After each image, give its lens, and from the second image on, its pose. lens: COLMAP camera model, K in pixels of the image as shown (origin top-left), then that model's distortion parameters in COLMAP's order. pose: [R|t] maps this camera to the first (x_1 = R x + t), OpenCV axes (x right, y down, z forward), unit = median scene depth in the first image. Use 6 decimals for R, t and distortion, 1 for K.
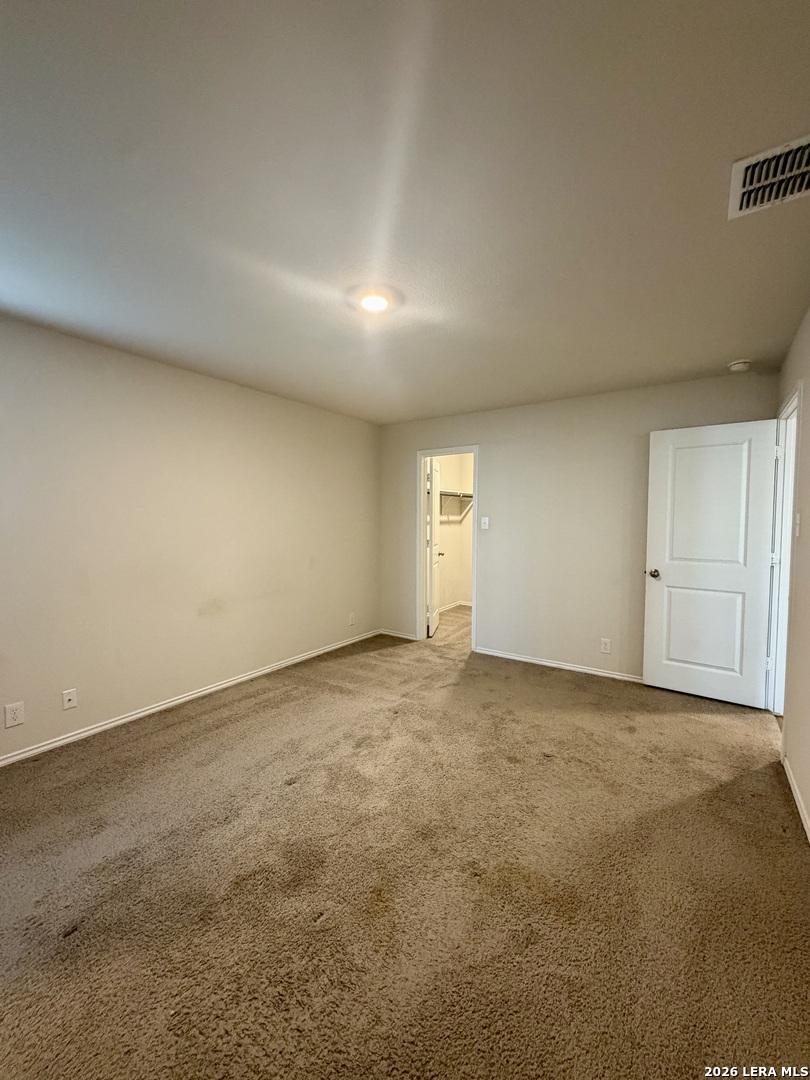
lens RADIAL K [[431.2, 0, 404.6], [0, 431.2, 535.8], [0, 0, 1]] dist [-0.001018, 0.000718]
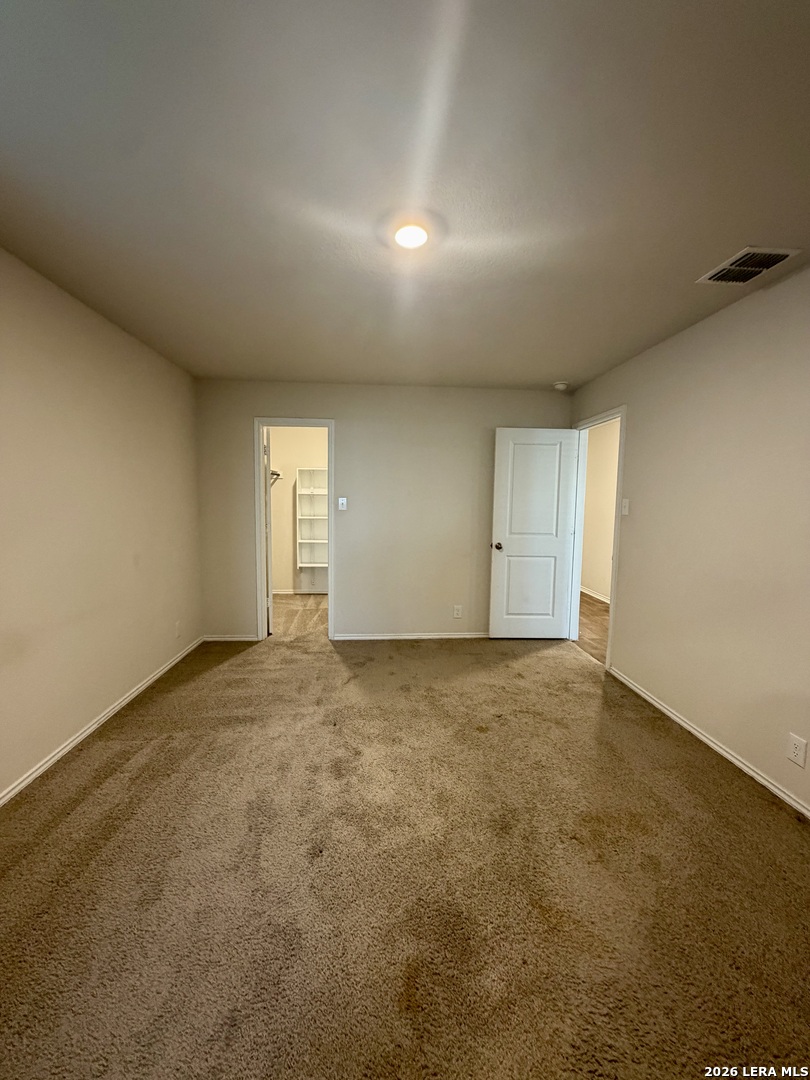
lens RADIAL K [[431.2, 0, 404.6], [0, 431.2, 535.8], [0, 0, 1]] dist [-0.001018, 0.000718]
pose [[0.782836, -0.045671, 0.620550, -0.380570], [0.015032, 0.998400, 0.054515, -0.011771], [-0.622047, -0.033348, 0.782269, 0.218167]]
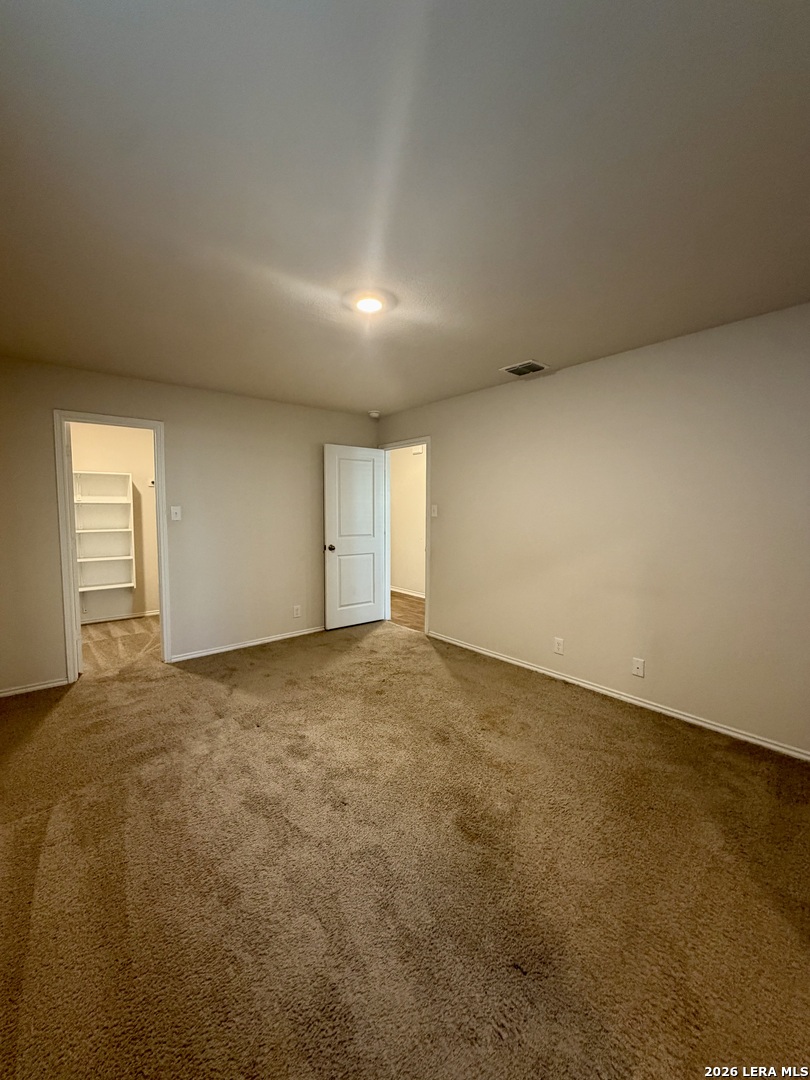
lens RADIAL K [[431.2, 0, 404.6], [0, 431.2, 535.8], [0, 0, 1]] dist [-0.001018, 0.000718]
pose [[0.268933, -0.065438, 0.960933, -0.684644], [0.040359, 0.997579, 0.056639, -0.019444], [-0.962313, 0.023550, 0.270923, 0.400781]]
